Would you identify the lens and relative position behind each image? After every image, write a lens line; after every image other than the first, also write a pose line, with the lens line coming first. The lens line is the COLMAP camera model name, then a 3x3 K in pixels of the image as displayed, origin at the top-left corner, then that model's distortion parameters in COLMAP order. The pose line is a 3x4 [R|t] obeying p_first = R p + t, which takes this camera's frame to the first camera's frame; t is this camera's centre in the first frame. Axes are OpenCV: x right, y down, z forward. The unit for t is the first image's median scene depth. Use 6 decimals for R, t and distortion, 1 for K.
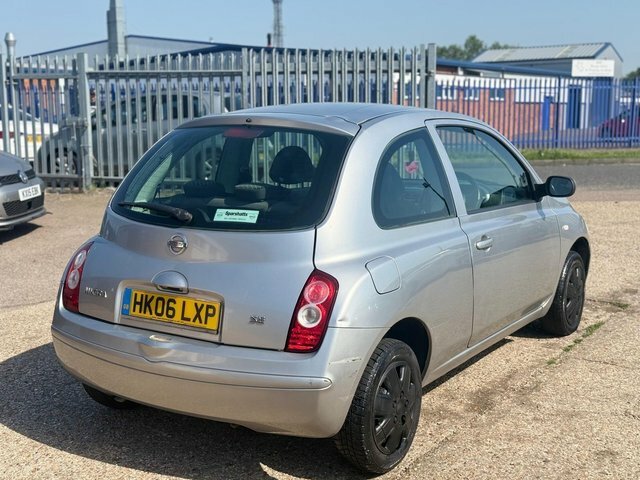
lens RADIAL K [[888.3, 0, 320.0], [0, 888.3, 240.0], [0, 0, 1]] dist [0.159206, -0.050452]
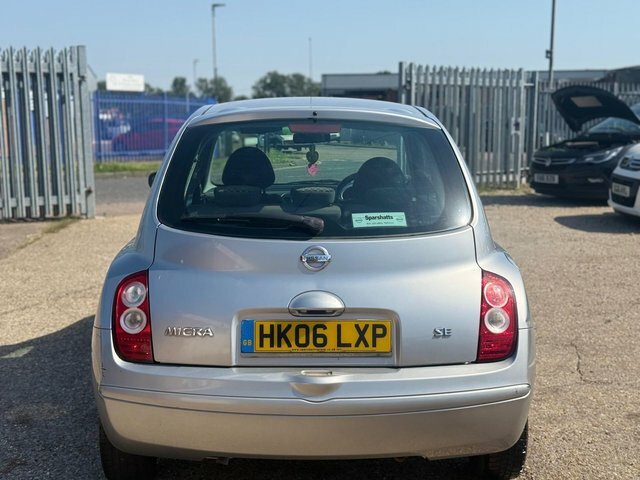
lens RADIAL K [[888.3, 0, 320.0], [0, 888.3, 240.0], [0, 0, 1]] dist [0.159206, -0.050452]
pose [[0.833518, -0.077212, 0.547070, -0.604560], [0.086906, 0.996183, 0.008189, -0.019039], [-0.545614, 0.040718, 0.837047, 0.293063]]
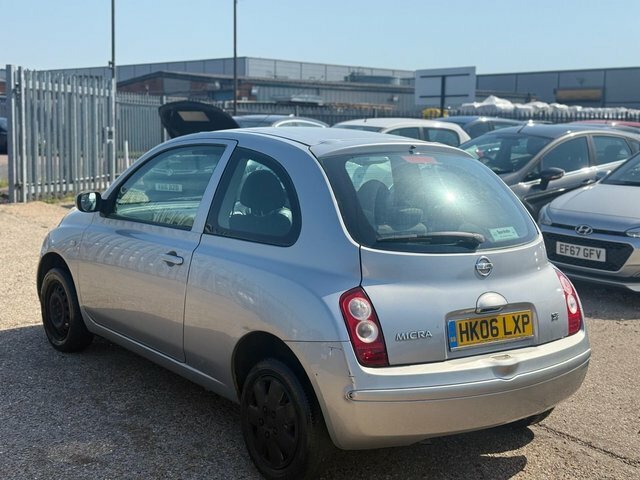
lens RADIAL K [[908.7, 0, 320.0], [0, 908.7, 240.0], [0, 0, 1]] dist [0.116148, -0.029909]
pose [[0.356015, -0.106640, 0.928376, -1.208870], [0.114883, 0.990926, 0.069770, -0.122833], [-0.927392, 0.081815, 0.365035, 0.773891]]
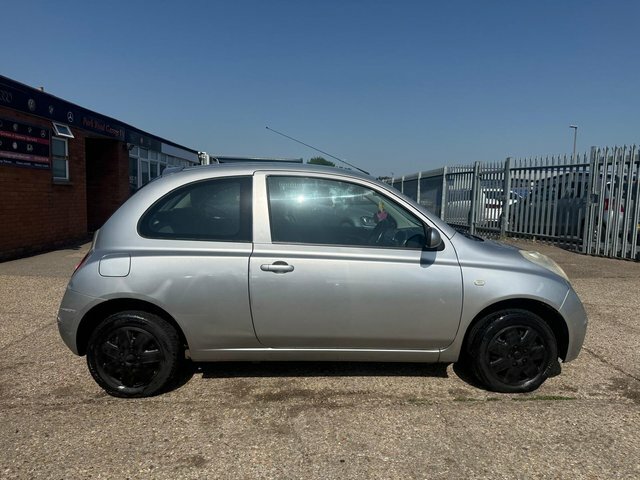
lens RADIAL K [[449.5, 0, 320.0], [0, 449.5, 240.0], [0, 0, 1]] dist [0.046355, -0.067766]
pose [[0.559724, 0.100416, -0.822572, 0.852006], [-0.146872, 0.988937, 0.020785, -0.065451], [0.815559, 0.109178, 0.568281, 0.808065]]
